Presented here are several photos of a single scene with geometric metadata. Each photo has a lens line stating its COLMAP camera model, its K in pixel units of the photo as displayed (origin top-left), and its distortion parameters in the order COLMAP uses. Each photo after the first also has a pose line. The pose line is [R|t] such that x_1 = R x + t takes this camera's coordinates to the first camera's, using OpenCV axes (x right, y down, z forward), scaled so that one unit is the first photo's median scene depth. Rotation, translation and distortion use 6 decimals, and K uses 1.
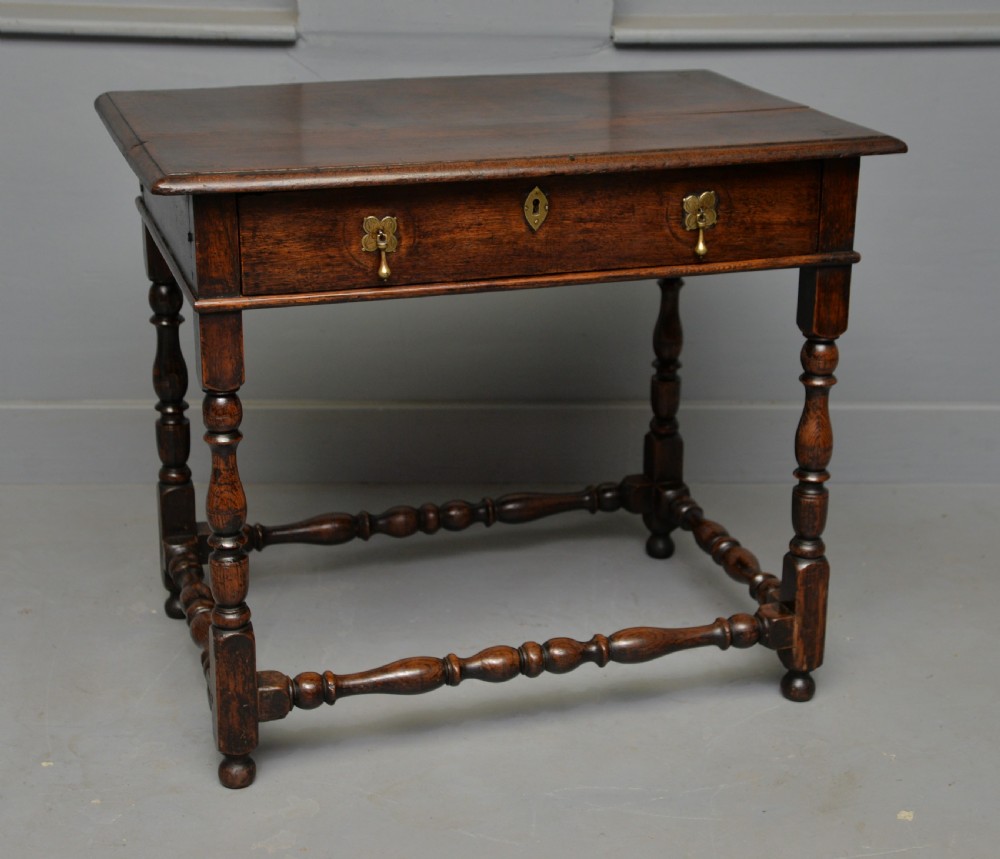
lens RADIAL K [[1794.2, 0, 514.3], [0, 1794.2, 411.6], [0, 0, 1]] dist [0.166345, 0.031395]
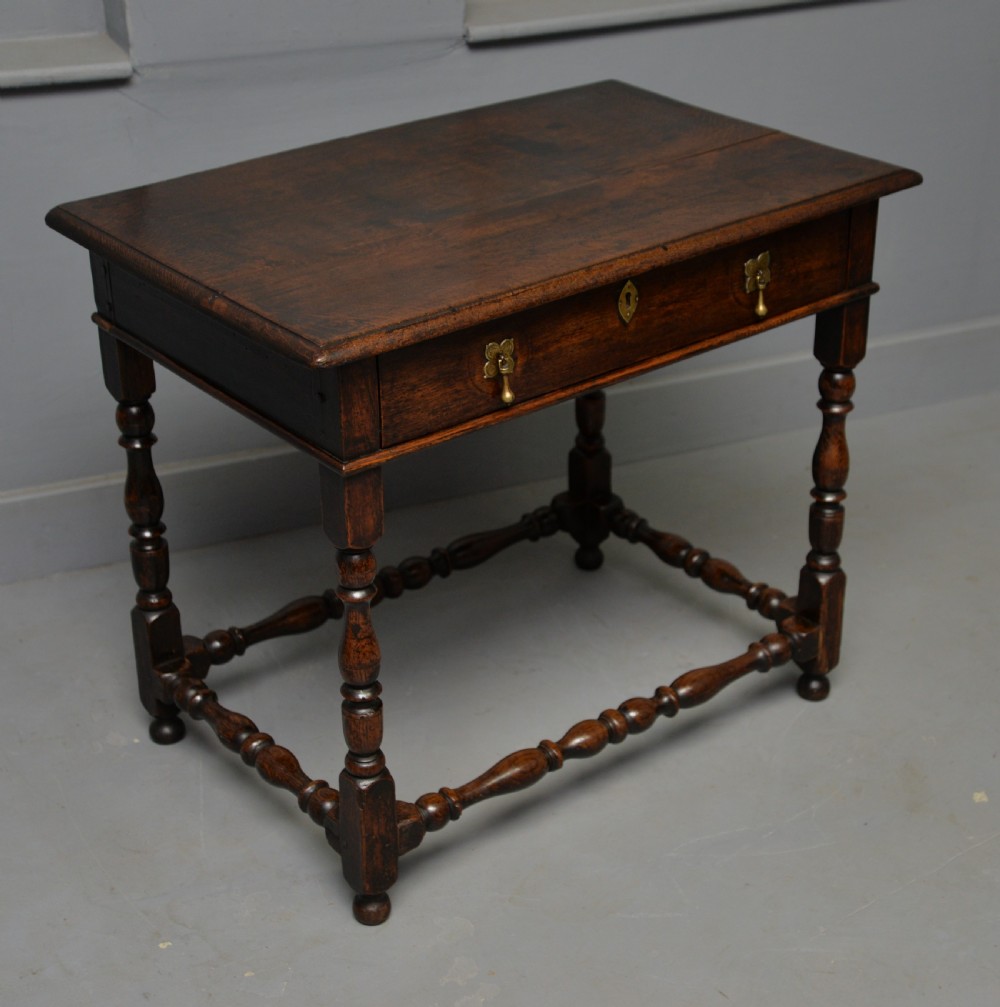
lens RADIAL K [[1908.2, 0, 527.8], [0, 1908.2, 532.0], [0, 0, 1]] dist [0.208933, -0.091610]
pose [[0.932771, -0.184807, 0.309491, -0.366787], [0.134192, 0.974892, 0.177701, -0.175059], [-0.334561, -0.124223, 0.934151, 0.029646]]
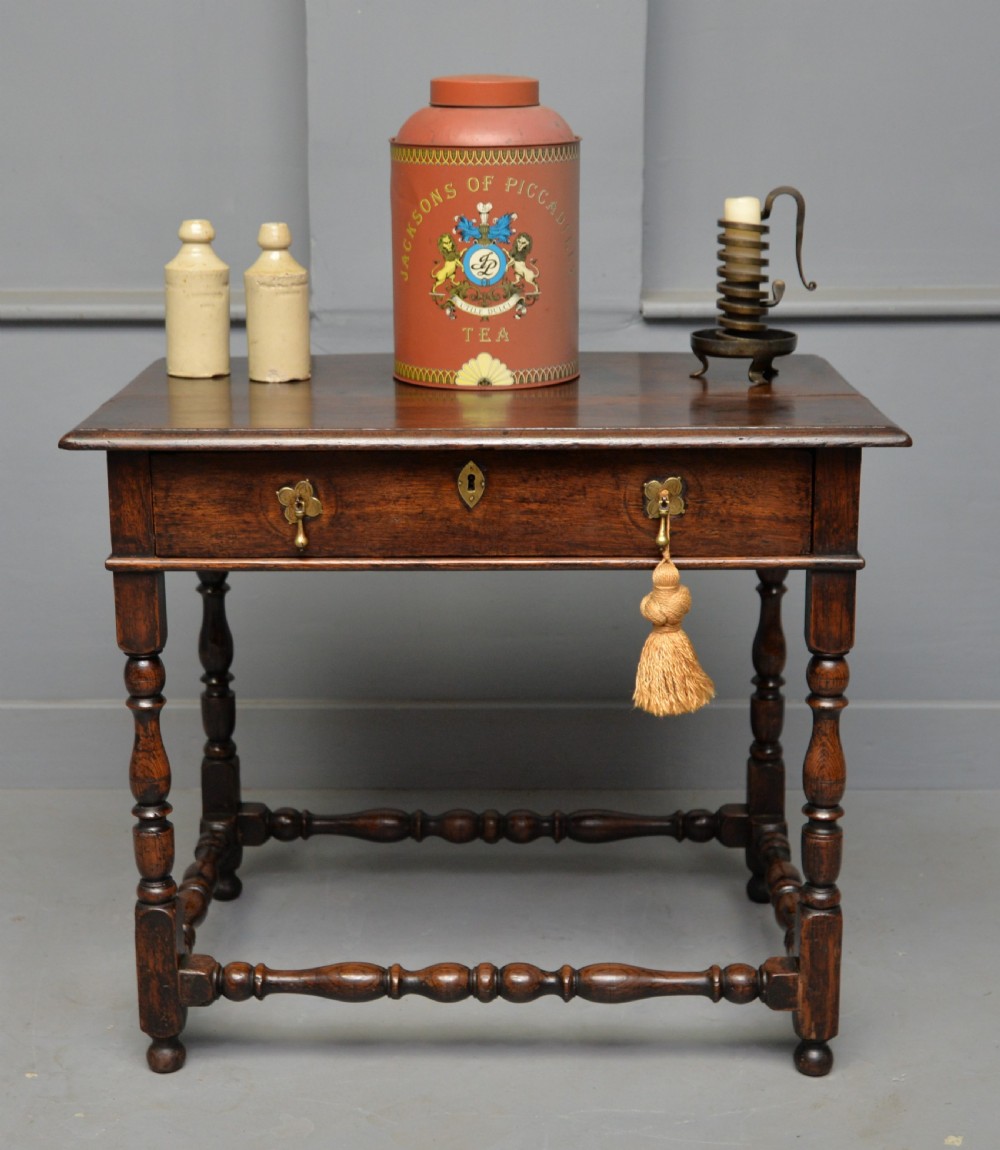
lens RADIAL K [[1942.1, 0, 481.9], [0, 1942.1, 571.3], [0, 0, 1]] dist [-0.003190, -0.038678]
pose [[0.945329, 0.063136, -0.319948, 0.325387], [-0.091612, 0.992987, -0.074730, 0.005598], [0.312986, 0.099955, 0.944483, 0.058087]]
